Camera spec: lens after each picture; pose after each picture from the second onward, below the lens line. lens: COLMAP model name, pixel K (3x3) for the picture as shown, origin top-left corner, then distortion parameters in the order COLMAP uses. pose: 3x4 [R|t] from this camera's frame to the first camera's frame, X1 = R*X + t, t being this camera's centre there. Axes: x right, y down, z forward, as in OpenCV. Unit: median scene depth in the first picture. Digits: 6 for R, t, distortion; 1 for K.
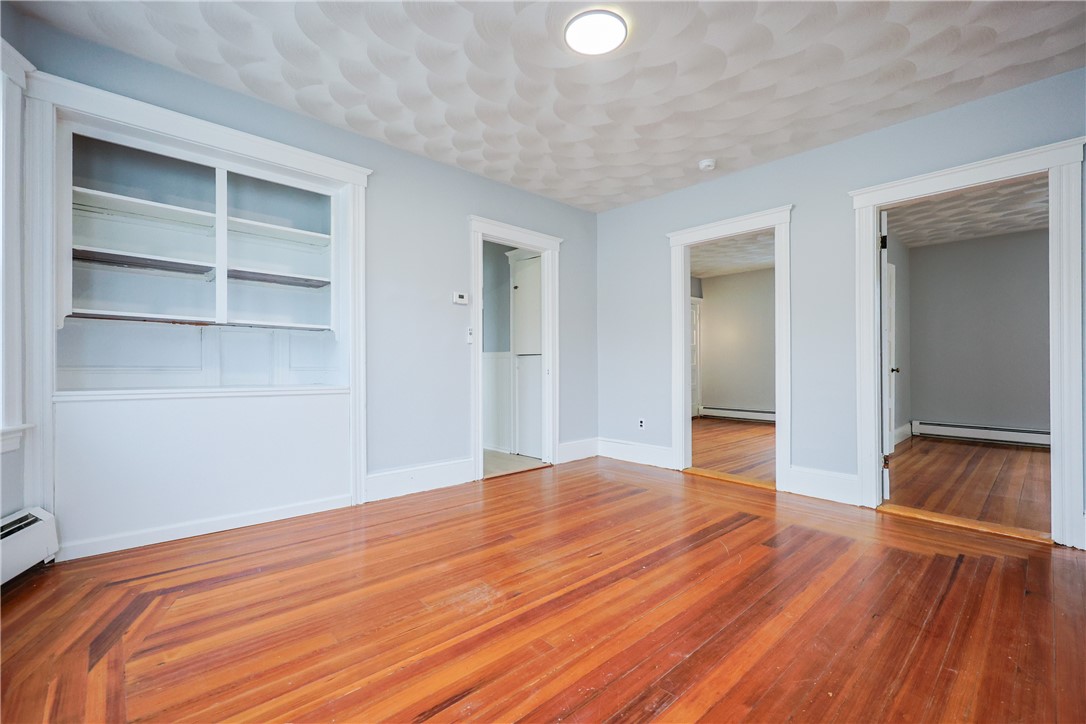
lens RADIAL K [[468.1, 0, 547.4], [0, 468.1, 360.1], [0, 0, 1]] dist [0.006810, -0.002934]
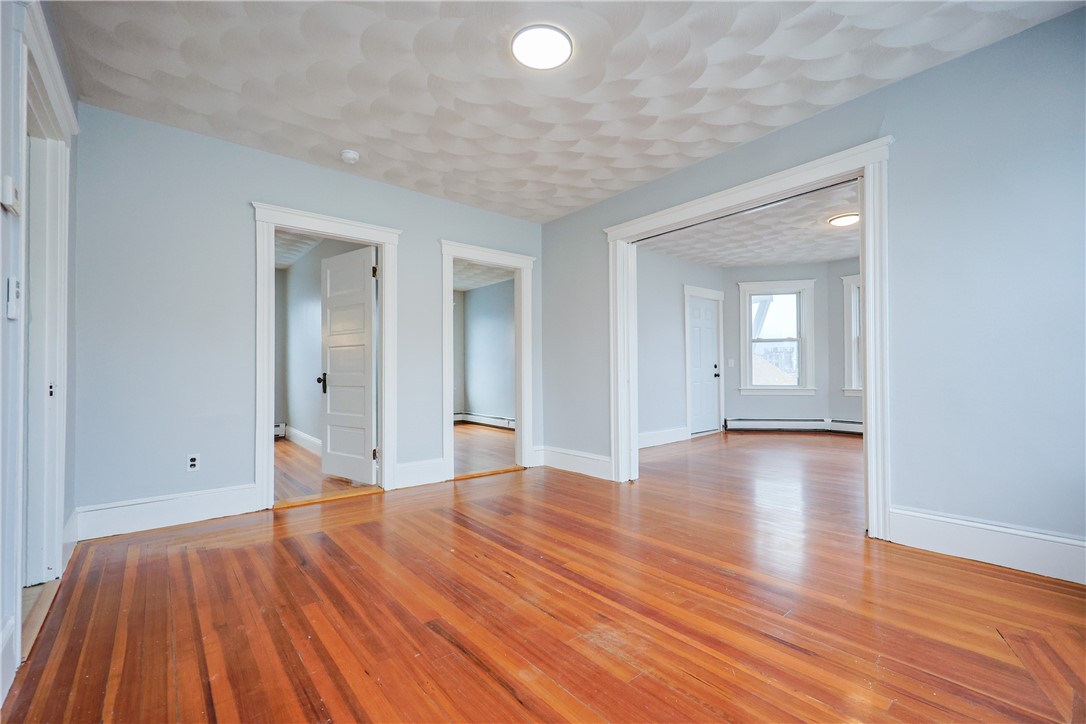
lens RADIAL K [[468.1, 0, 537.1], [0, 468.1, 365.5], [0, 0, 1]] dist [0.006810, -0.002934]
pose [[0.066970, 0.014137, 0.997655, -0.940436], [-0.002407, 0.999899, -0.014007, 0.008691], [-0.997752, -0.001464, 0.066997, 0.983400]]
